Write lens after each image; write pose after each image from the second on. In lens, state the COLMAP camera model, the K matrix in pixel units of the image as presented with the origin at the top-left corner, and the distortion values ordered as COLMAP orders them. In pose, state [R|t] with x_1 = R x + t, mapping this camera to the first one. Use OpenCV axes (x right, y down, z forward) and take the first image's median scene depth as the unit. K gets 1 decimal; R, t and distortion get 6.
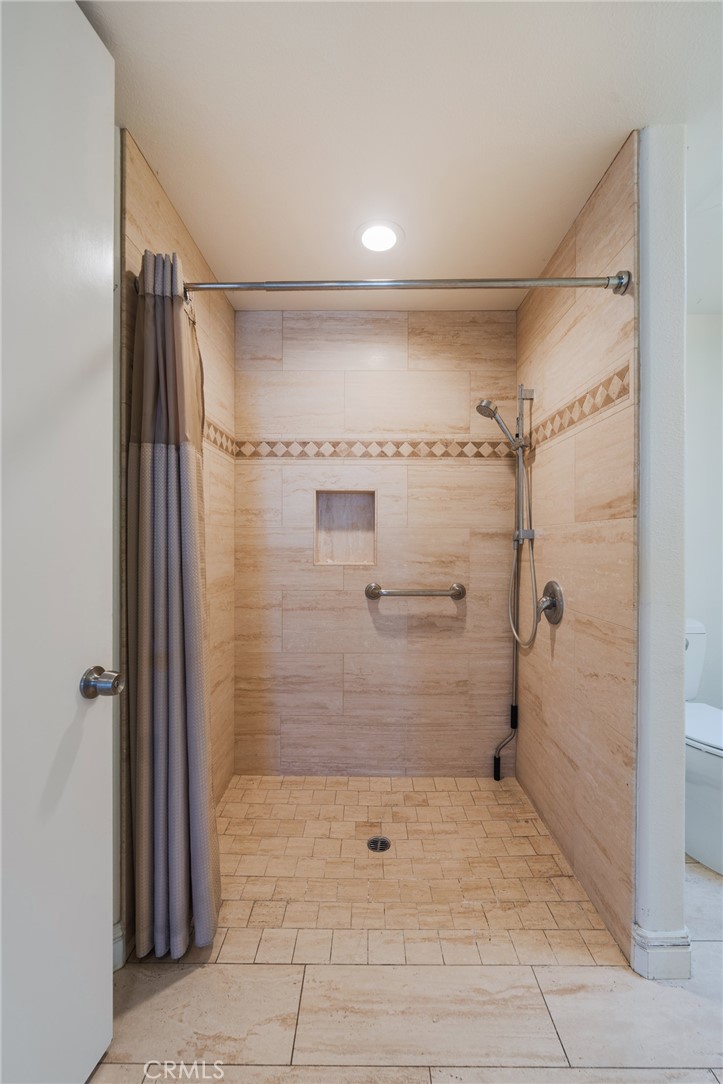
lens RADIAL K [[433.5, 0, 378.3], [0, 433.5, 553.6], [0, 0, 1]] dist [-0.001950, -0.000633]
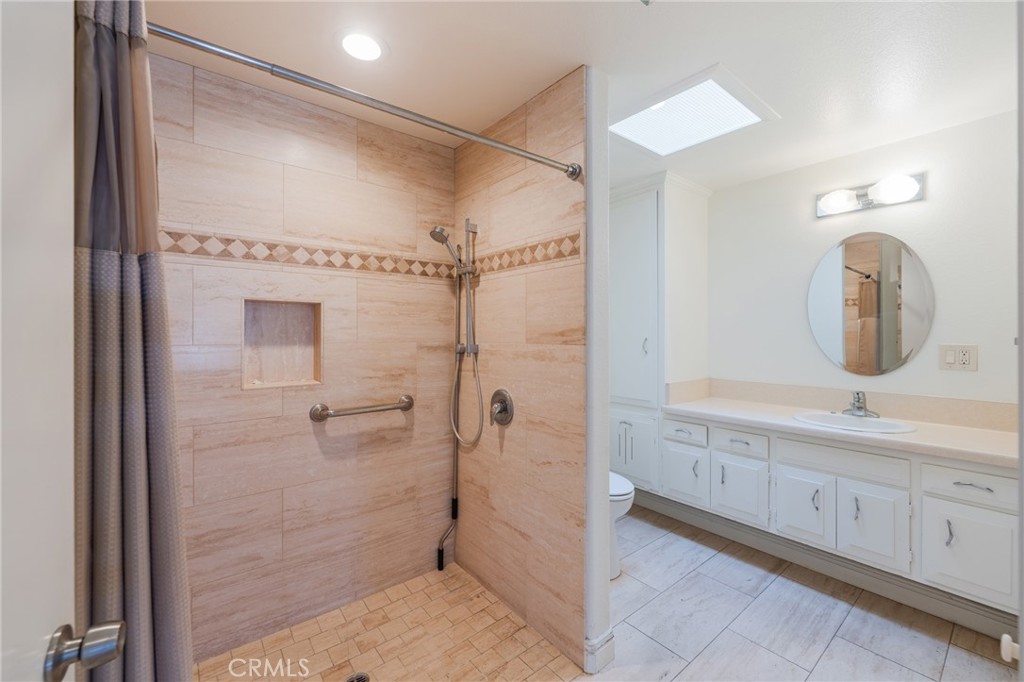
lens RADIAL K [[411.9, 0, 510.0], [0, 411.9, 340.7], [0, 0, 1]] dist [-0.002376, -0.000364]
pose [[0.779519, -0.014689, 0.626207, -0.245487], [0.015073, 0.999875, 0.004691, -0.064234], [-0.626197, 0.005782, 0.779643, 0.075076]]
